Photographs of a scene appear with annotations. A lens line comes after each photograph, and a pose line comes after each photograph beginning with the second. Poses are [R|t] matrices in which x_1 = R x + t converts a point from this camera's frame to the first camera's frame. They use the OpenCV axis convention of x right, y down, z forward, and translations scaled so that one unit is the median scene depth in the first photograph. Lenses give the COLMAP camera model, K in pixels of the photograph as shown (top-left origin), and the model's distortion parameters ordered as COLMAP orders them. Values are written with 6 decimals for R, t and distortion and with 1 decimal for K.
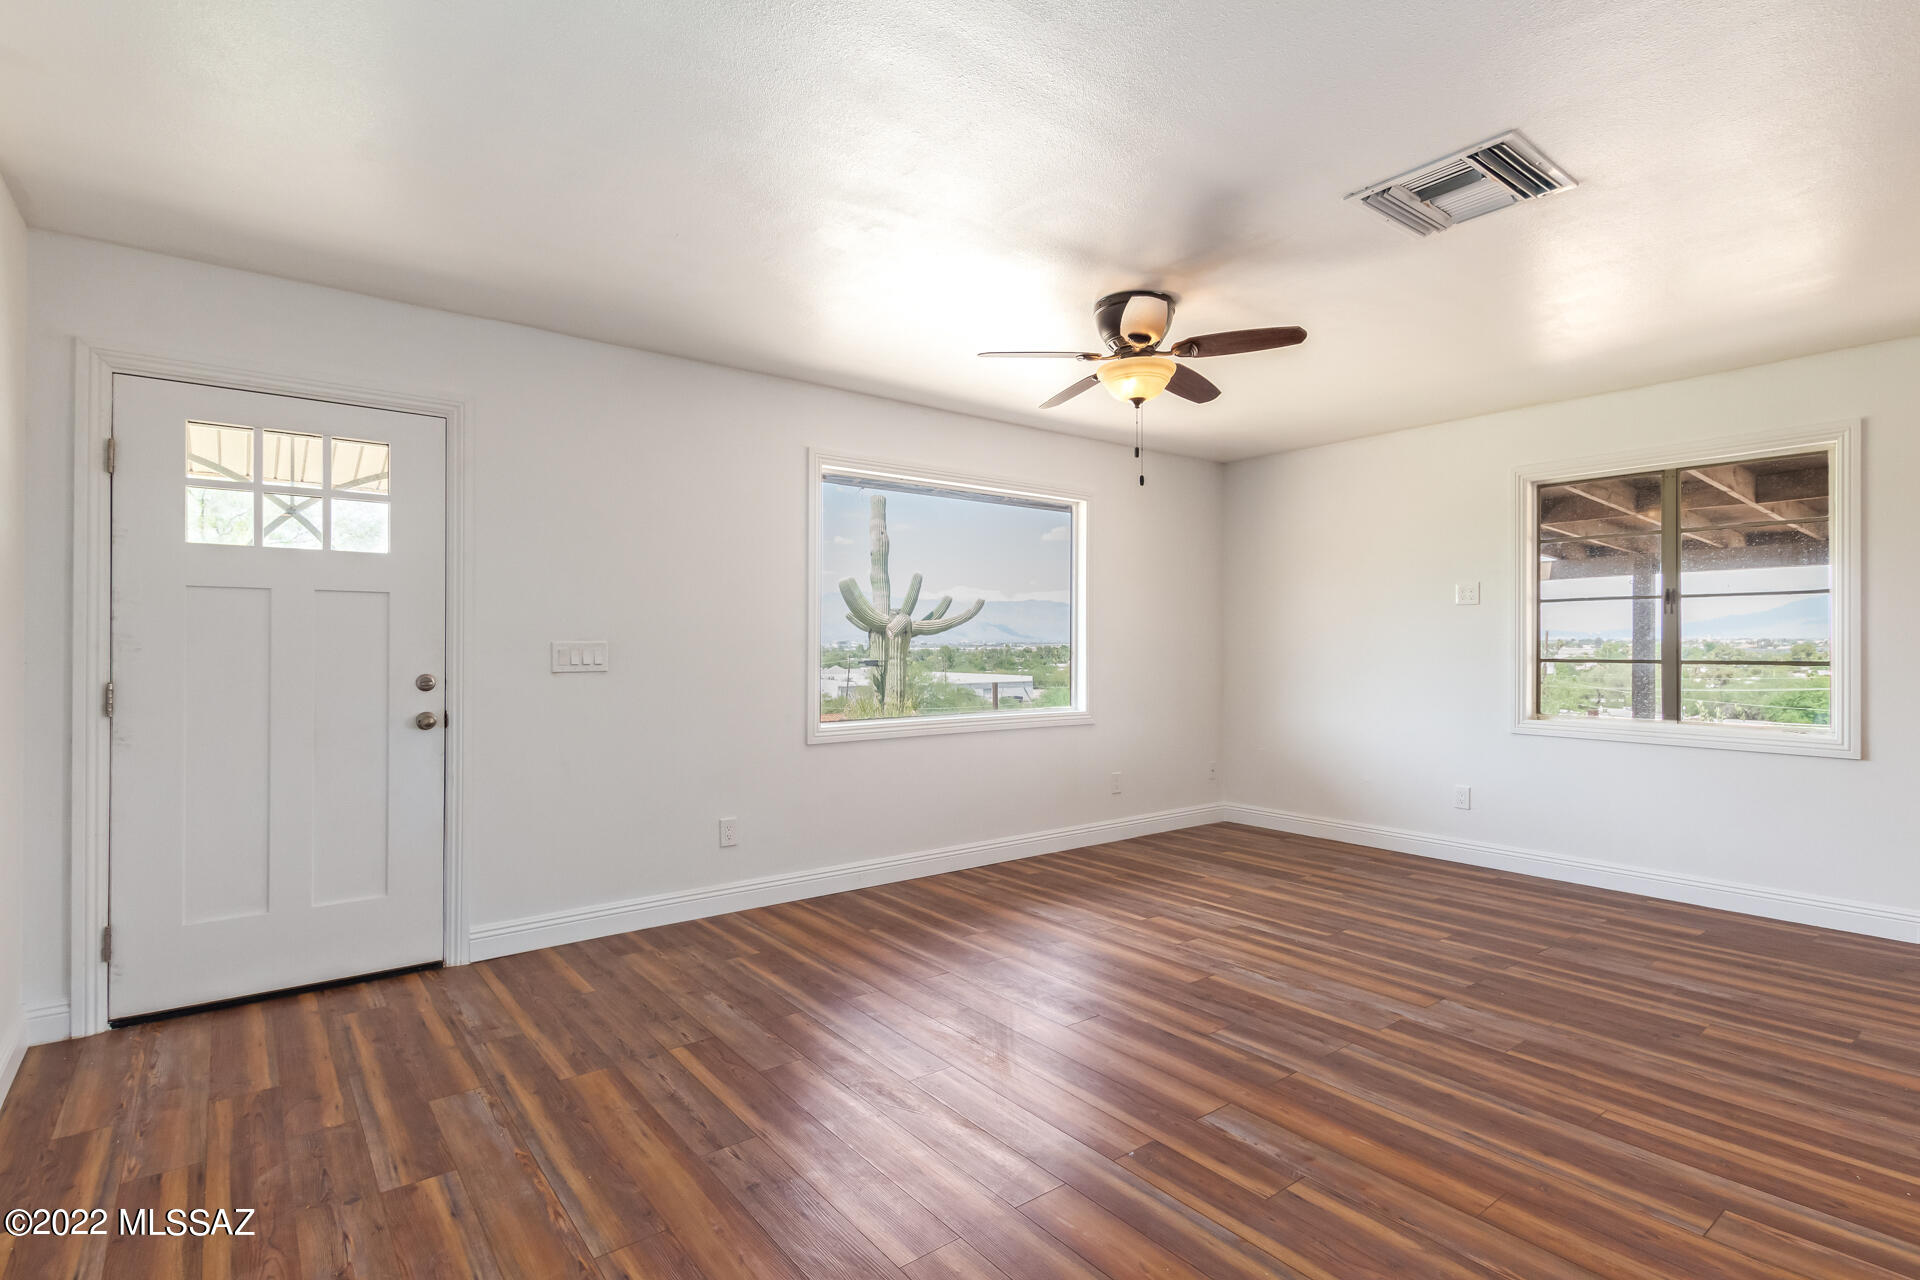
lens RADIAL K [[930.5, 0, 953.3], [0, 930.5, 658.9], [0, 0, 1]] dist [0.010860, -0.003632]
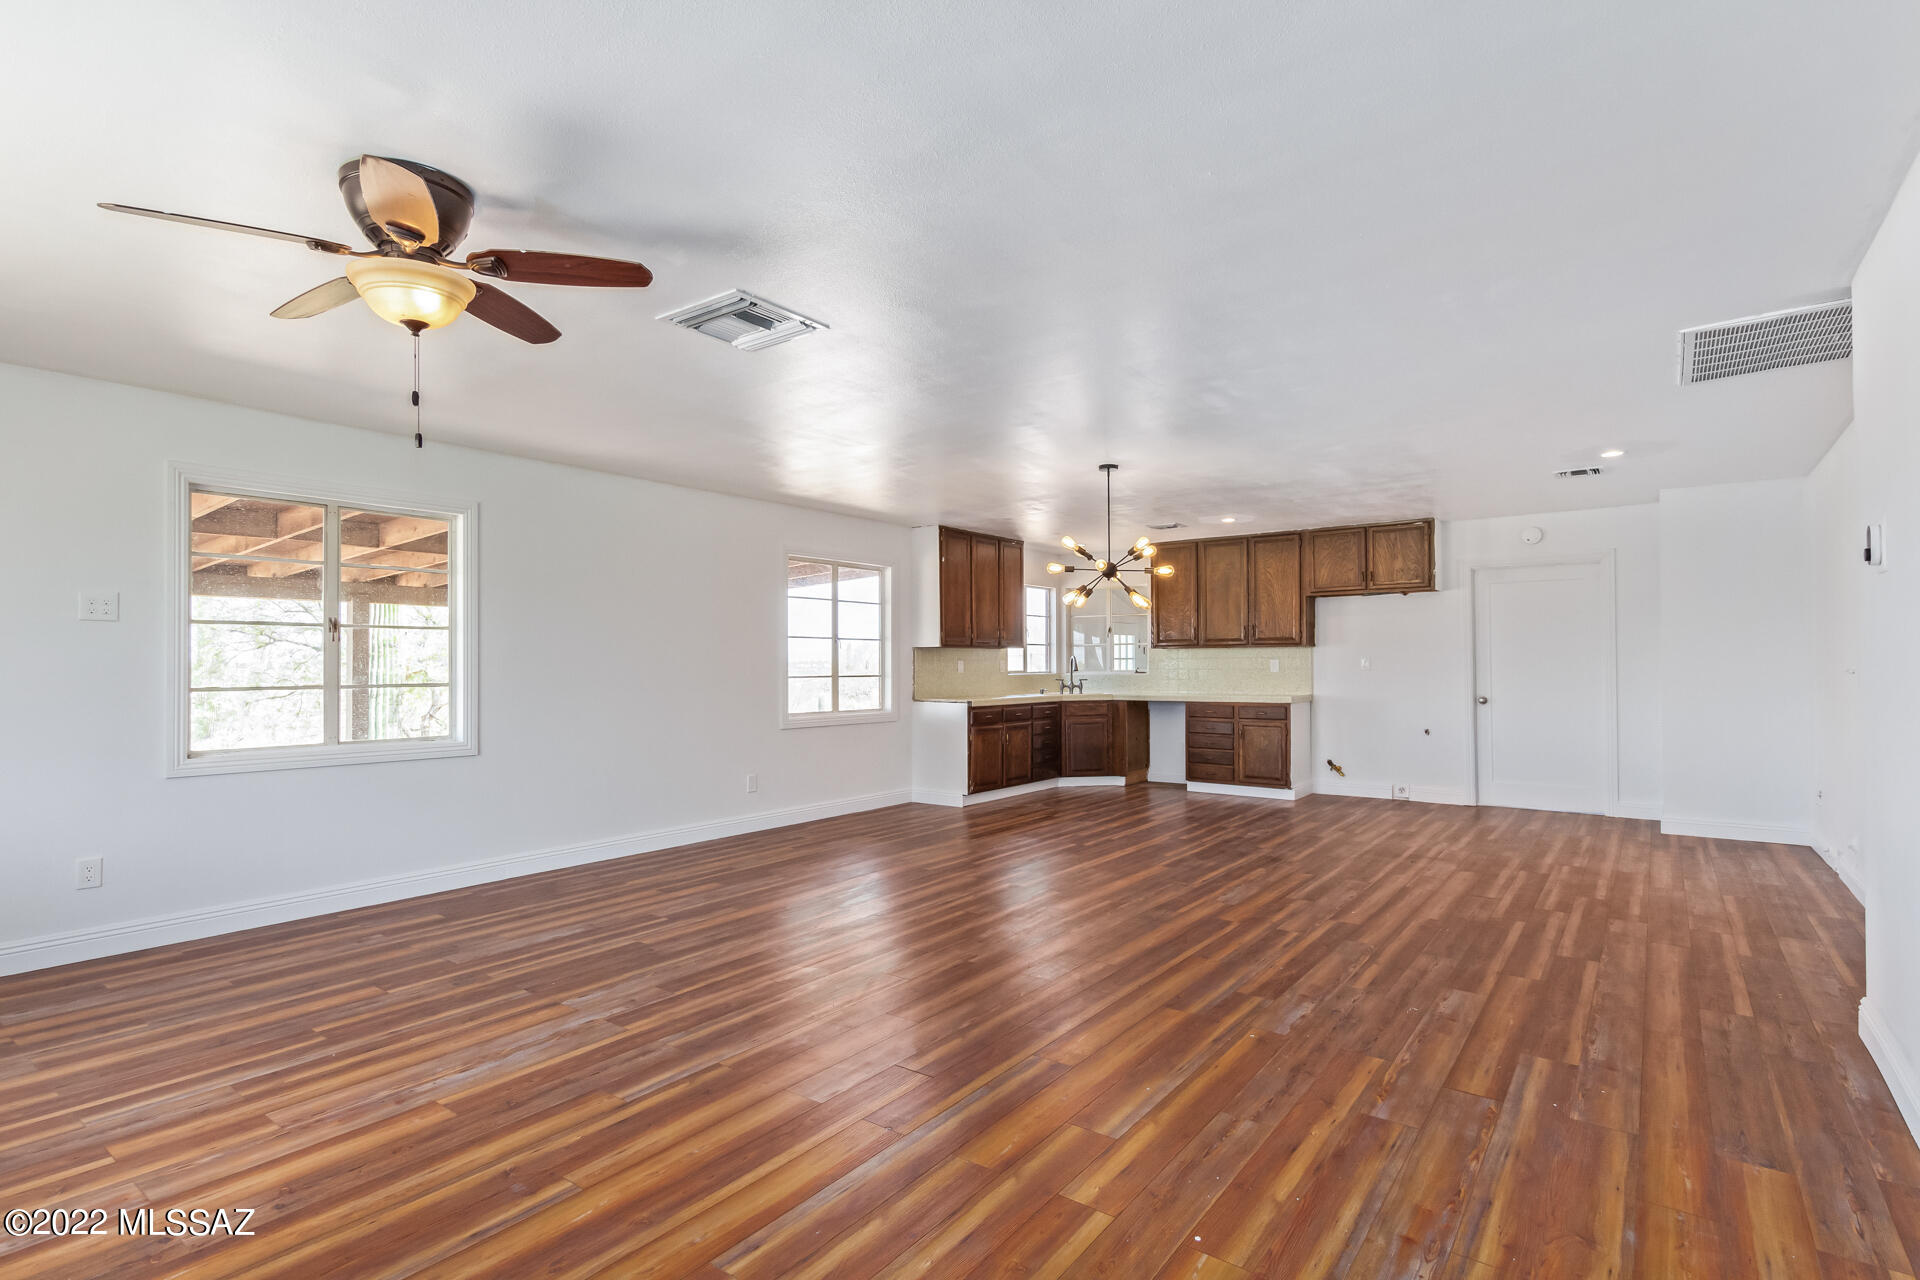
lens RADIAL K [[930.5, 0, 972.5], [0, 930.5, 652.4], [0, 0, 1]] dist [0.010860, -0.003632]
pose [[-0.276760, 0.013094, 0.960850, -0.602653], [0.023222, 0.999706, -0.006935, -0.016015], [-0.960659, 0.020394, -0.276982, 0.794531]]
